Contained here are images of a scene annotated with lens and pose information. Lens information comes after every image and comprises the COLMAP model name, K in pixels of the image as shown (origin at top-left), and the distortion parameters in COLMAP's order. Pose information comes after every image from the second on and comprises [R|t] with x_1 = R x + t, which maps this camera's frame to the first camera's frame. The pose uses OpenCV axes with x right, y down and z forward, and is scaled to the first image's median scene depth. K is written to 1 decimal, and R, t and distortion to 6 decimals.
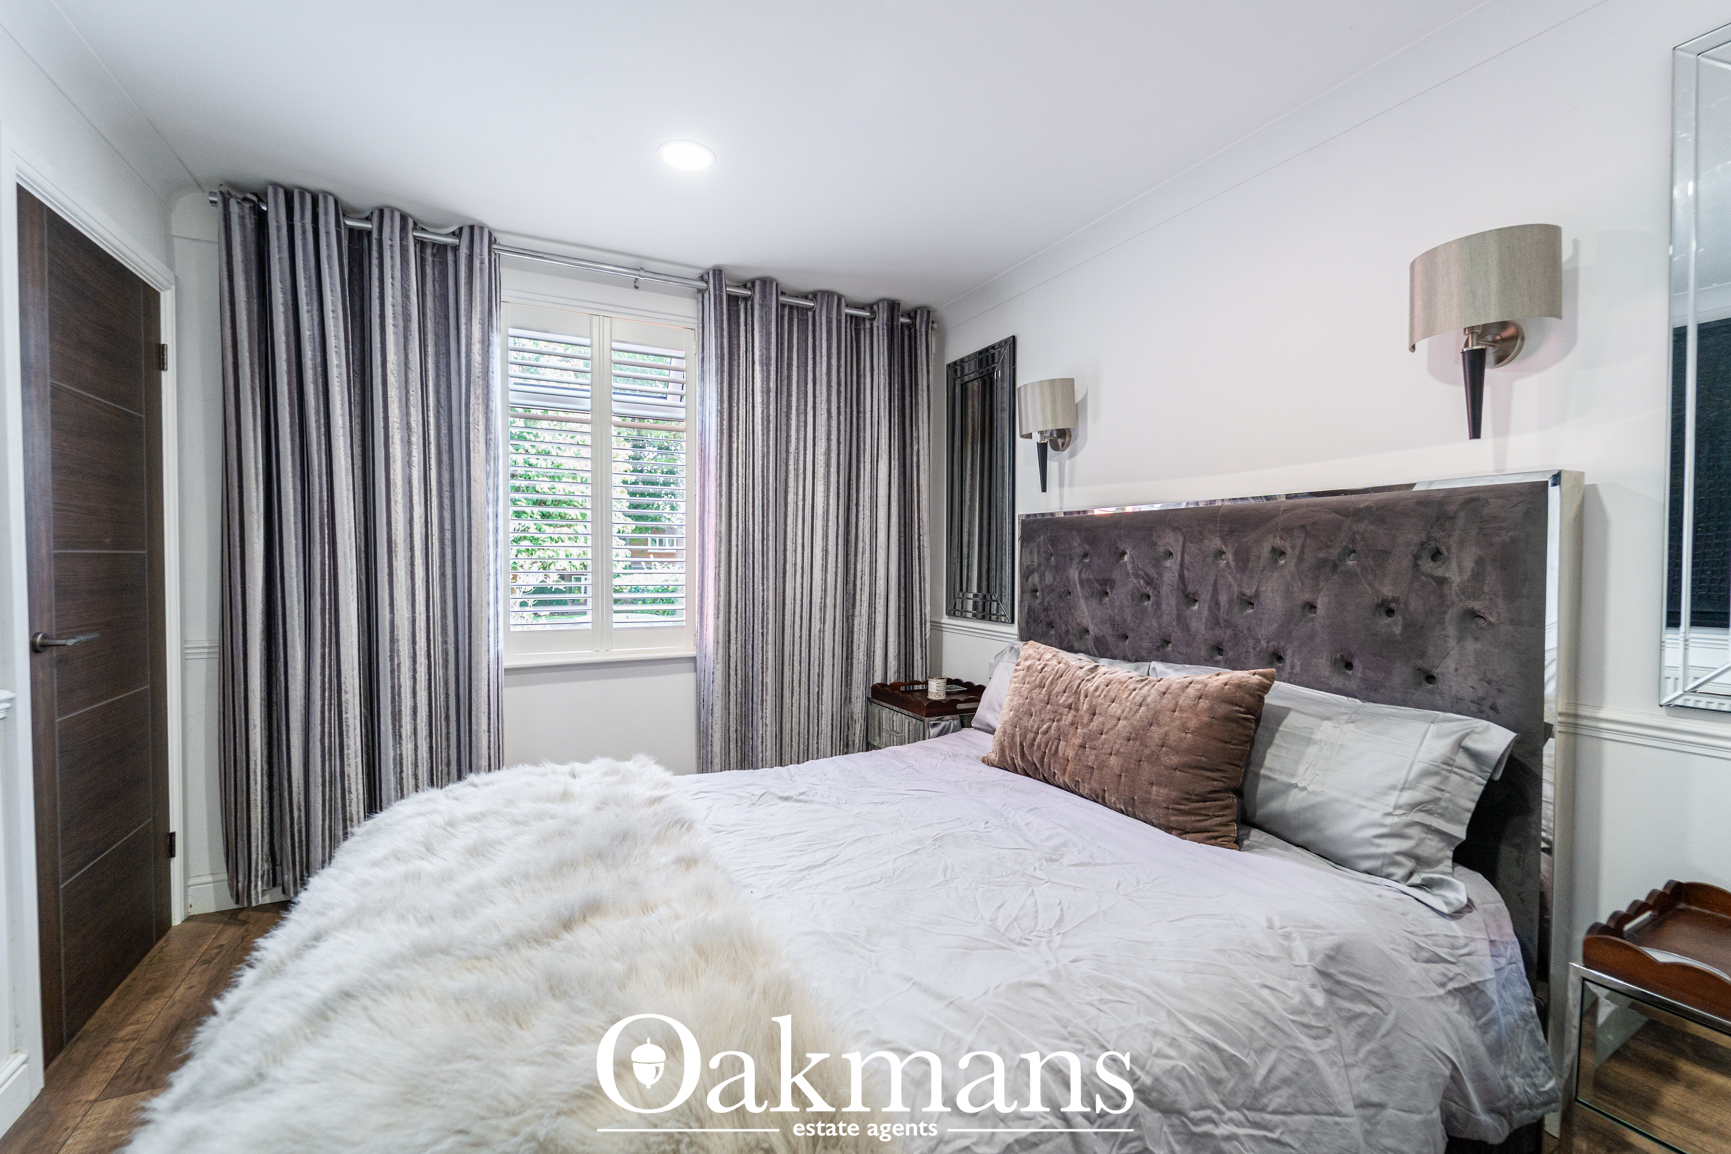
lens RADIAL K [[720.4, 0, 865.5], [0, 720.4, 577.0], [0, 0, 1]] dist [0.000647, 0.000099]
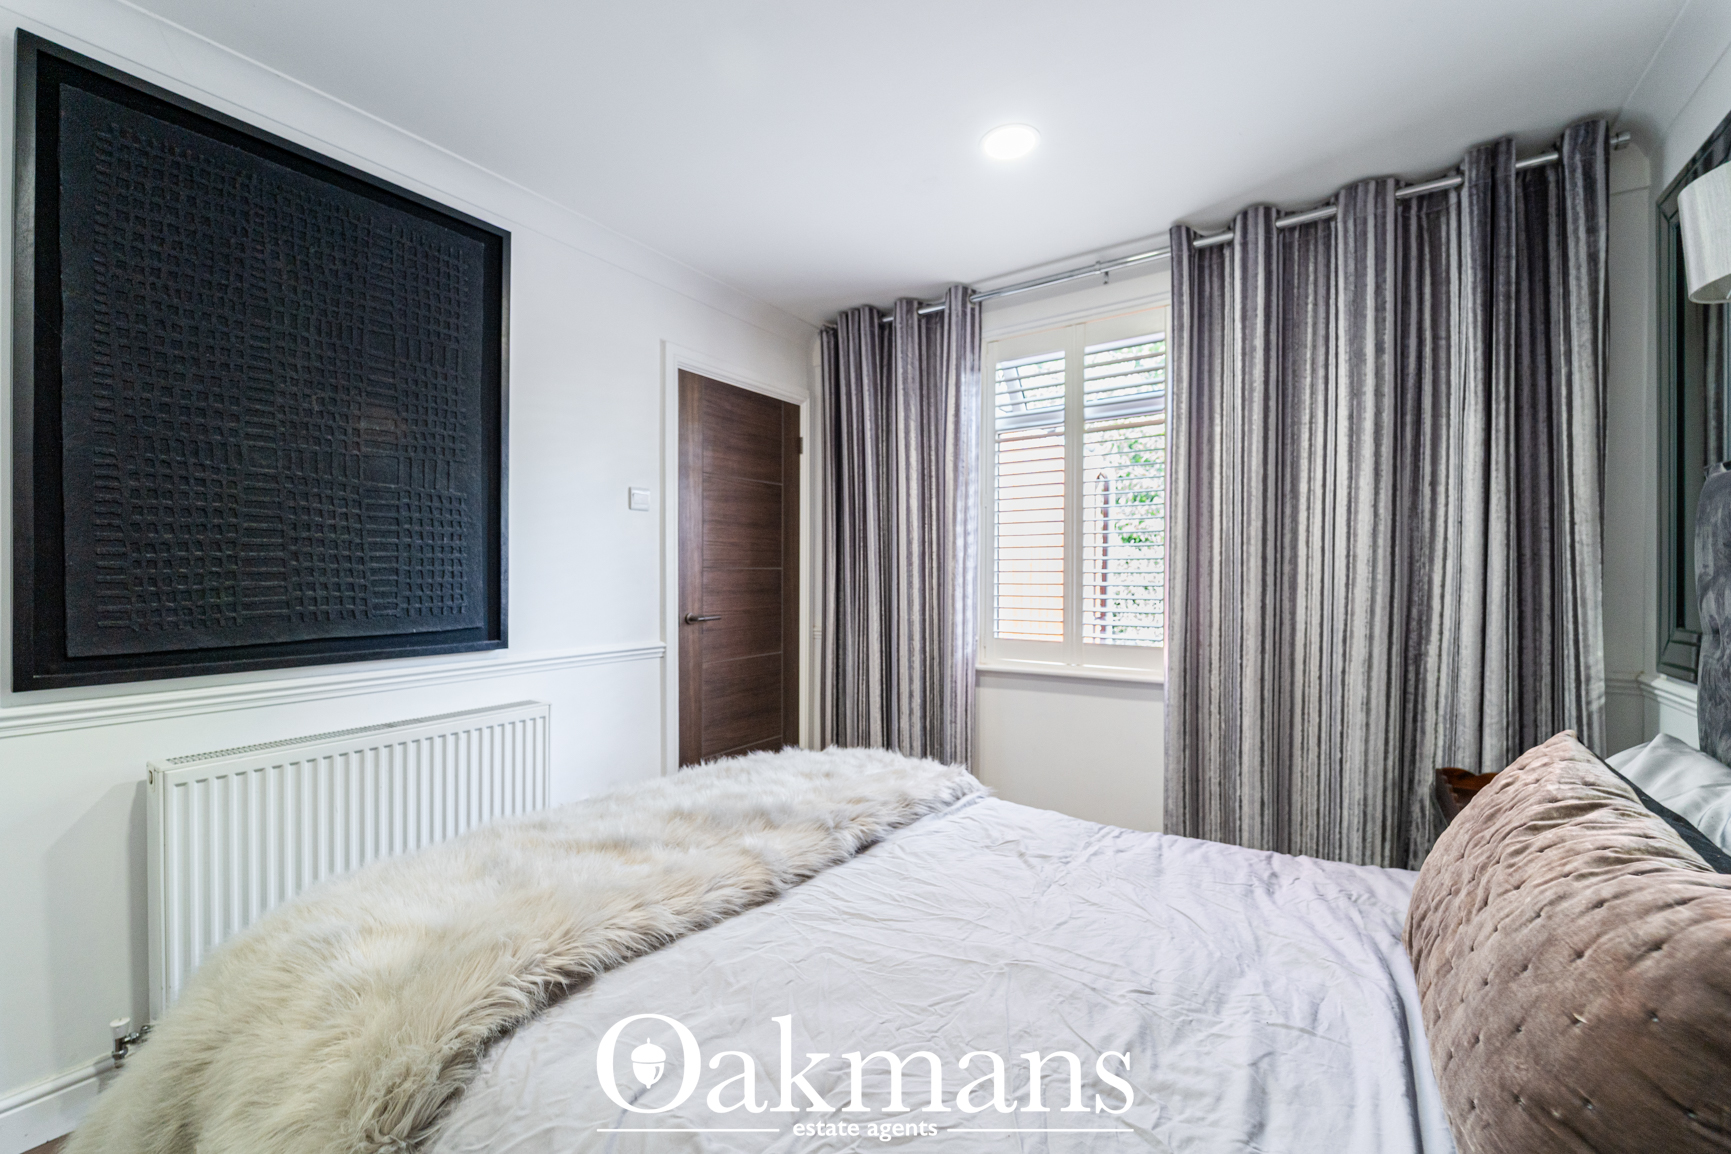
lens RADIAL K [[705.5, 0, 862.2], [0, 705.5, 576.2], [0, 0, 1]] dist [0.001107, -0.000052]
pose [[0.479540, -0.003412, -0.877513, 0.388297], [-0.019936, 0.999692, -0.014781, 0.002035], [0.877294, 0.024582, 0.479324, 0.333462]]
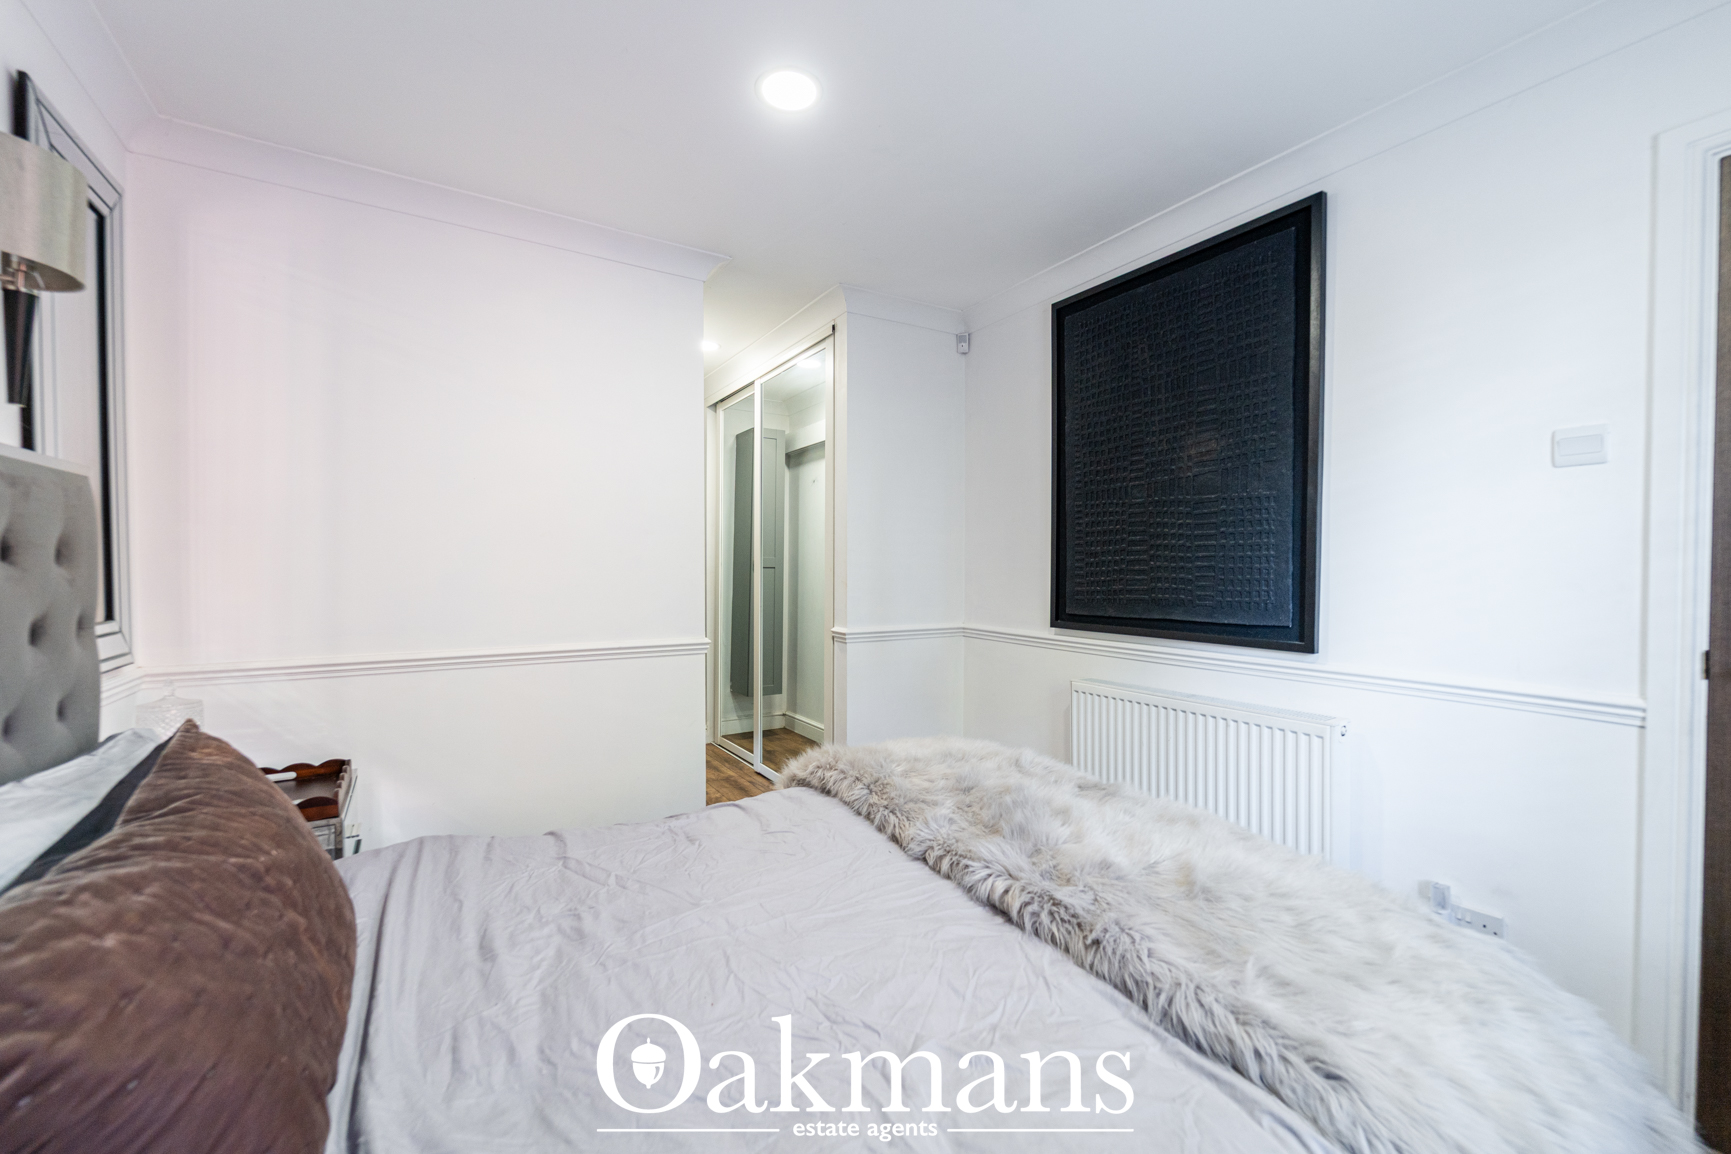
lens RADIAL K [[705.5, 0, 862.2], [0, 705.5, 576.2], [0, 0, 1]] dist [0.001107, -0.000052]
pose [[-0.997675, -0.009804, -0.067441, -0.016746], [-0.012210, 0.999301, 0.035345, -0.020927], [0.067047, 0.036087, -0.997097, 1.111971]]
